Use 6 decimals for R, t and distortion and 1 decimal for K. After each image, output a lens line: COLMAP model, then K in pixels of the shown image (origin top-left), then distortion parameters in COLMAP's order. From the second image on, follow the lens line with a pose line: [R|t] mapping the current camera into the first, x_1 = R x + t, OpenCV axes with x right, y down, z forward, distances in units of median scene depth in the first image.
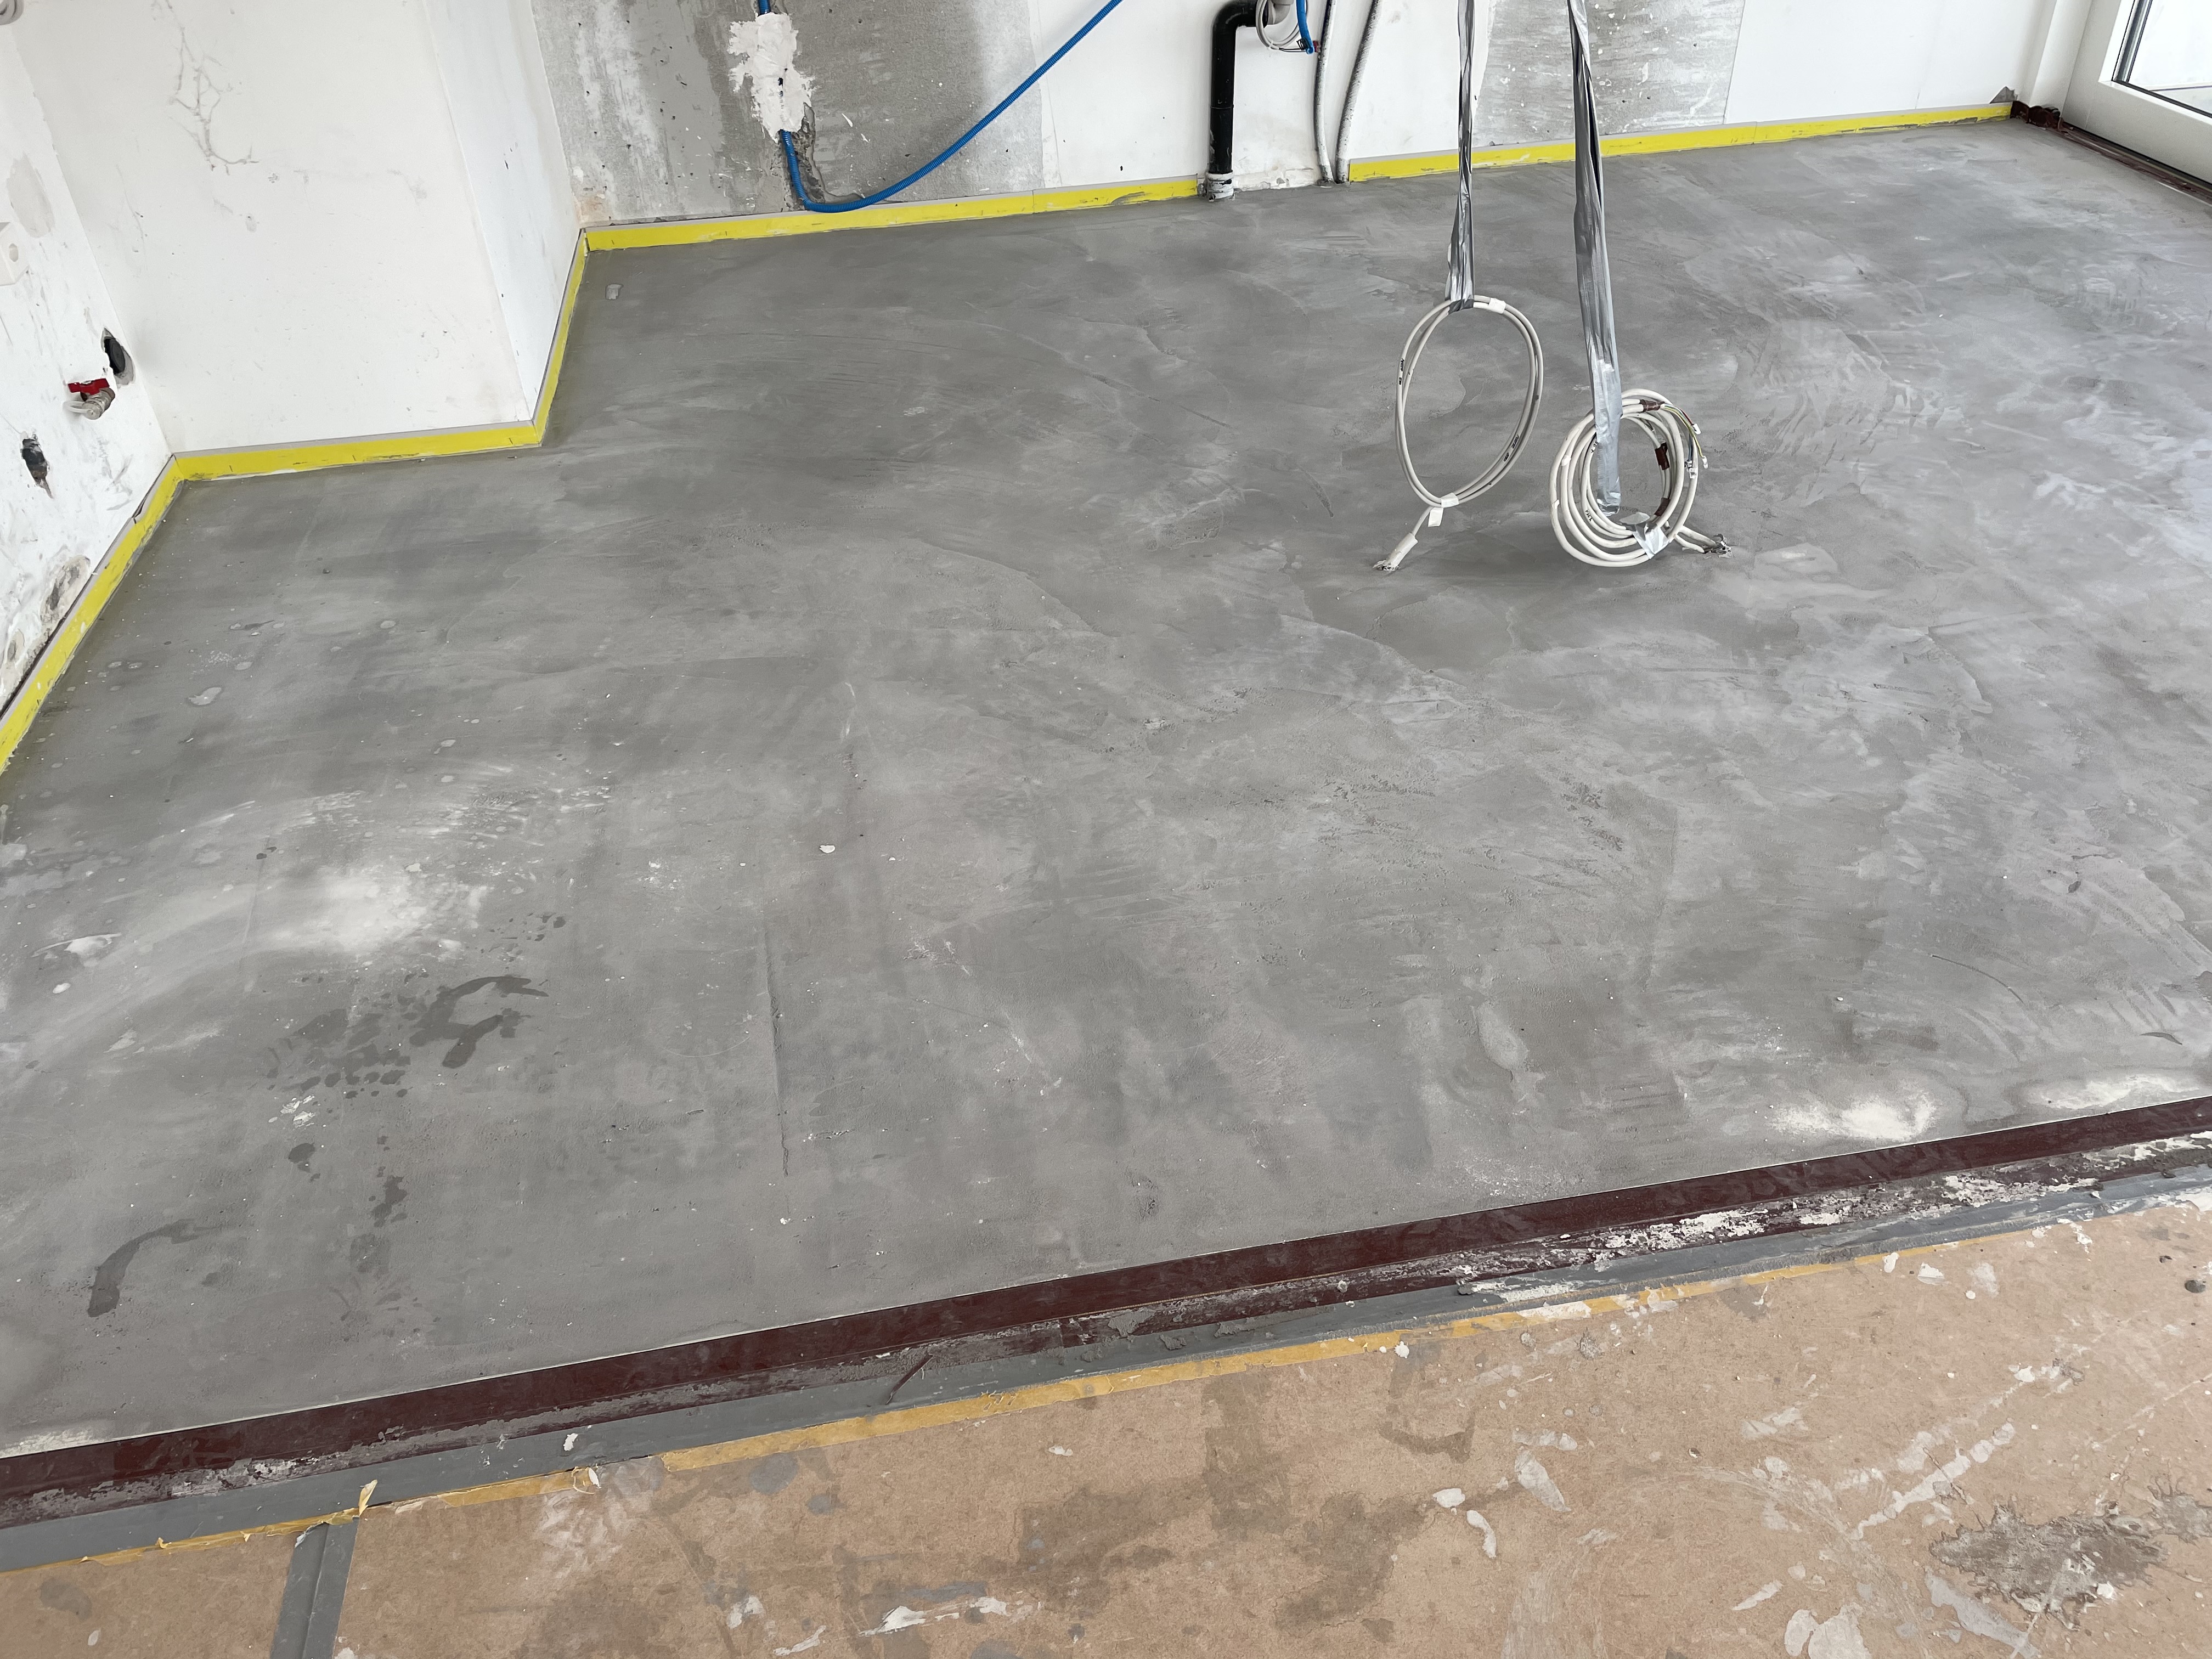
lens RADIAL K [[1702.0, 0, 1106.0], [0, 1702.0, 829.5], [0, 0, 1]] dist [0.055111, -0.001246]
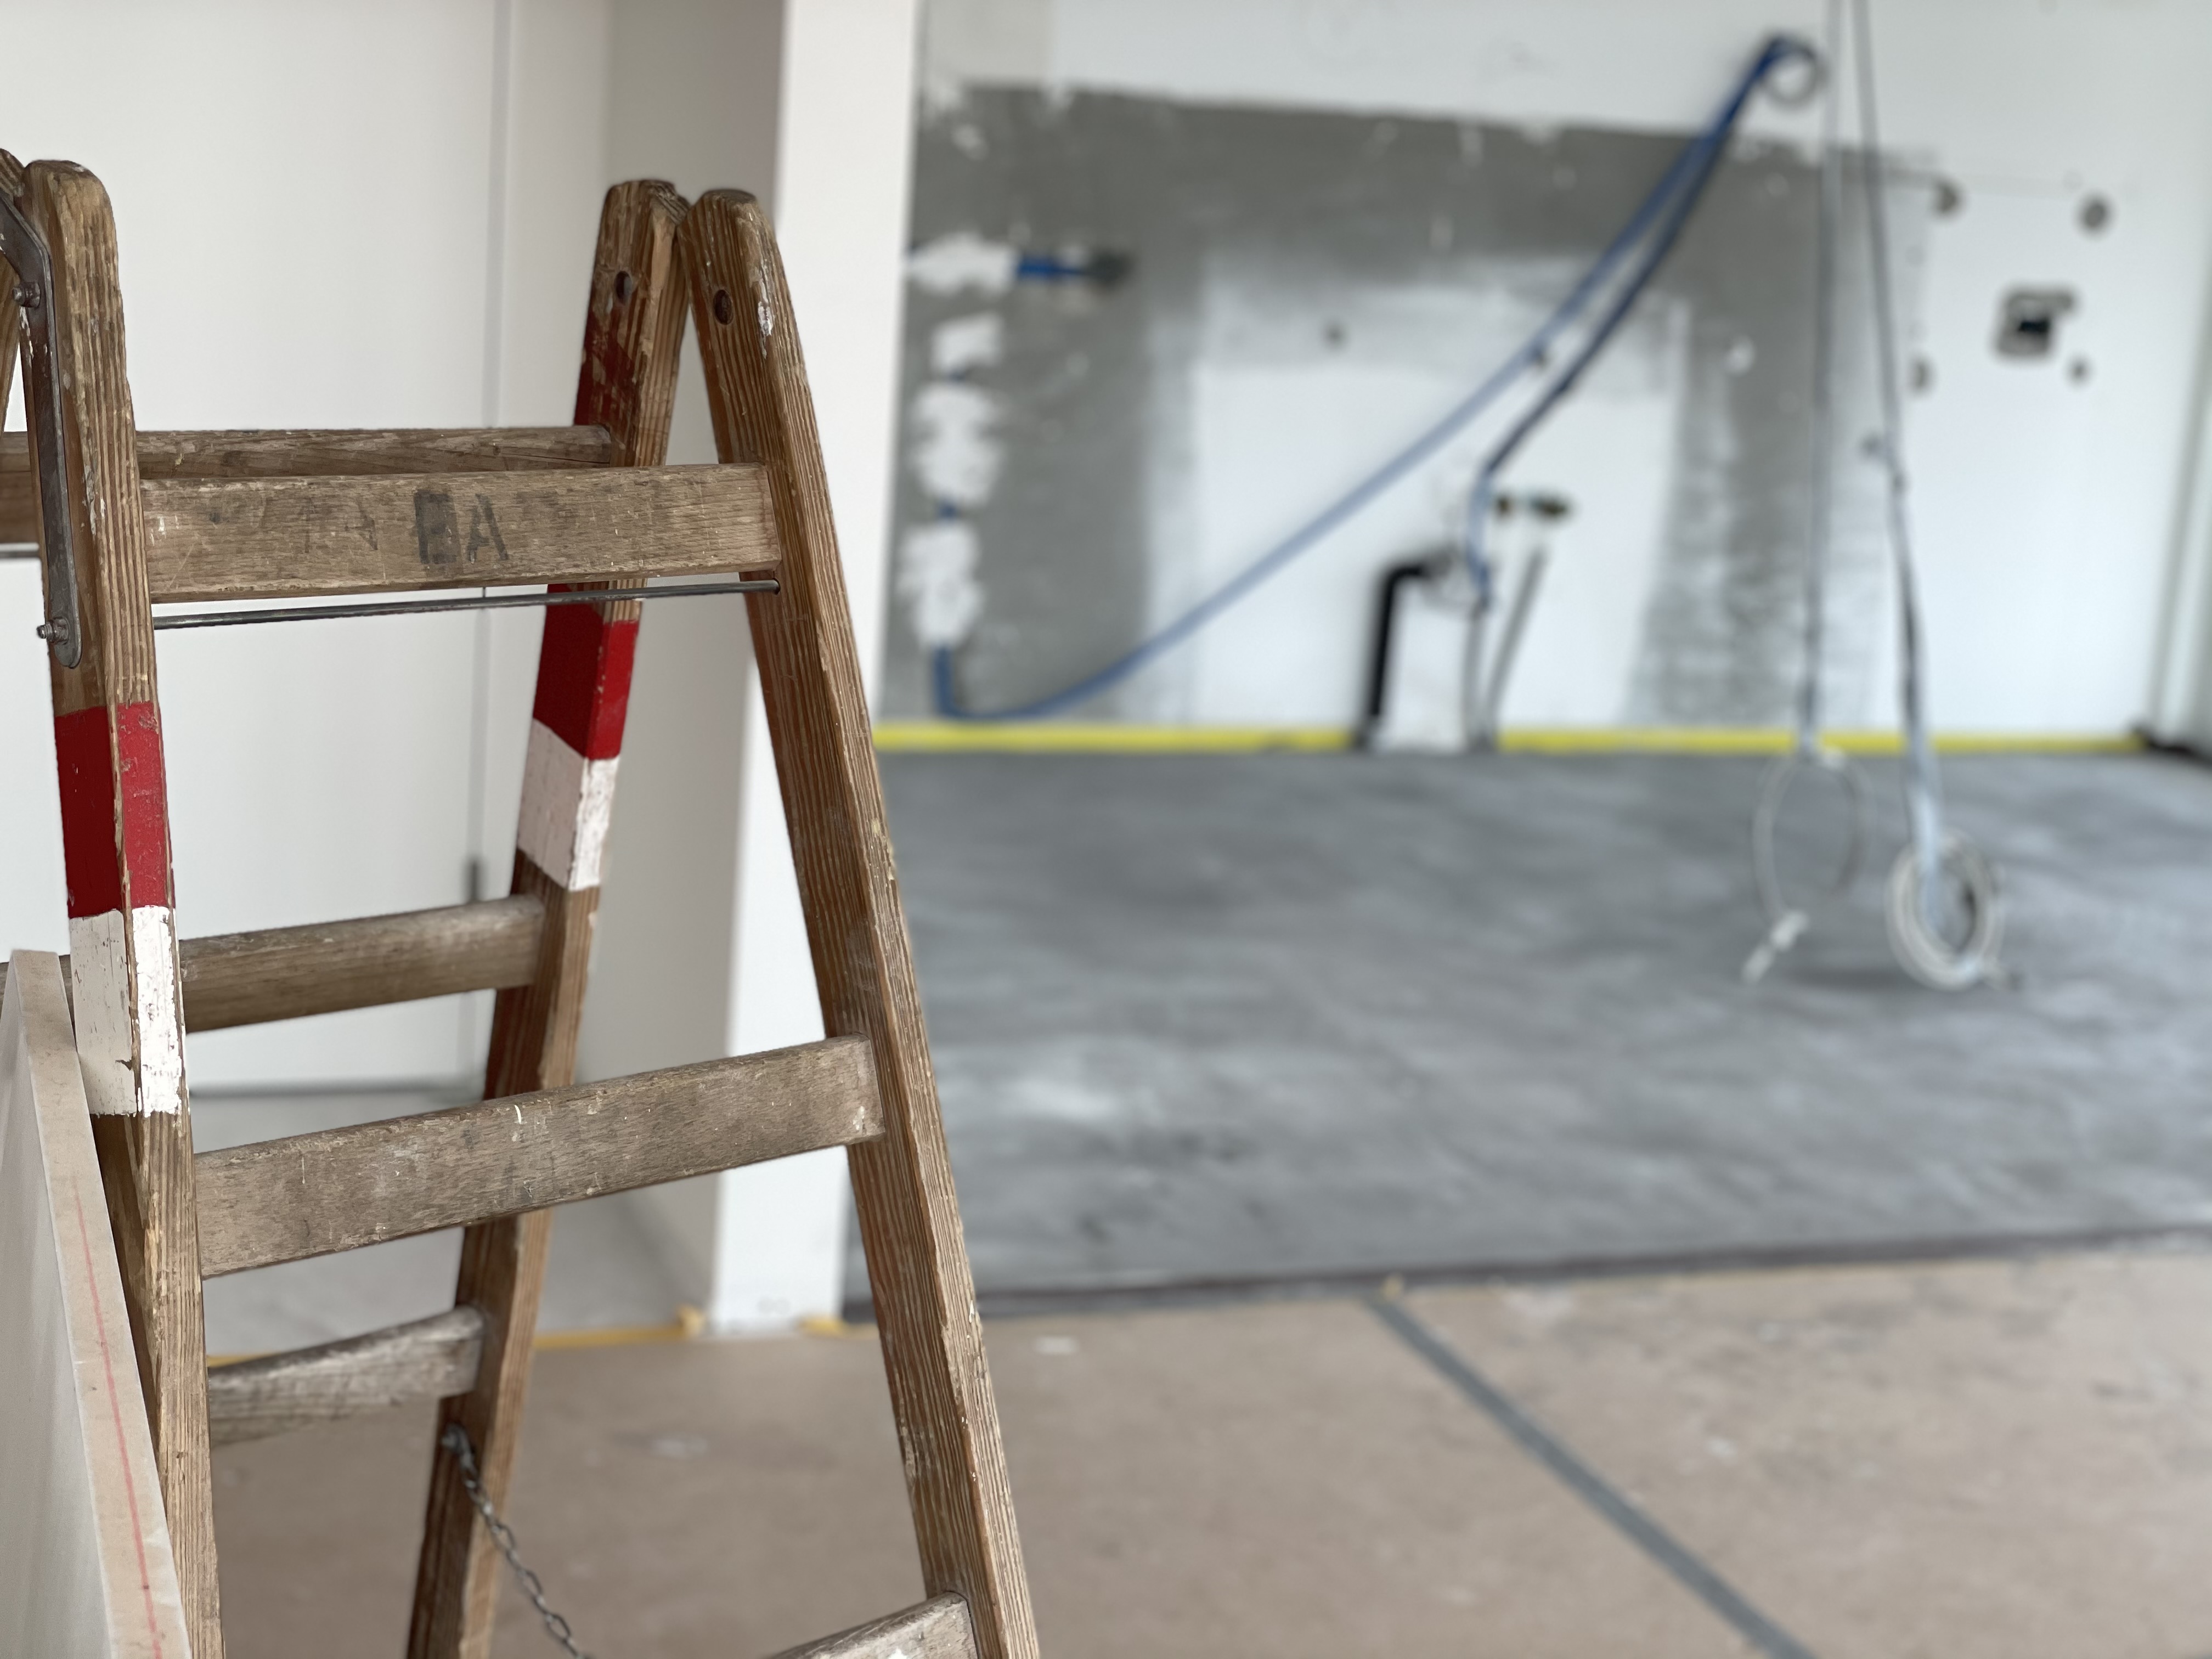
lens RADIAL K [[3342.0, 0, 1106.0], [0, 3342.0, 829.5], [0, 0, 1]] dist [0.000131, 0.039165]
pose [[0.979721, 0.070263, 0.187643, -0.602617], [0.011067, 0.916094, -0.400812, 0.572130], [-0.200061, 0.394760, 0.896738, -0.825584]]
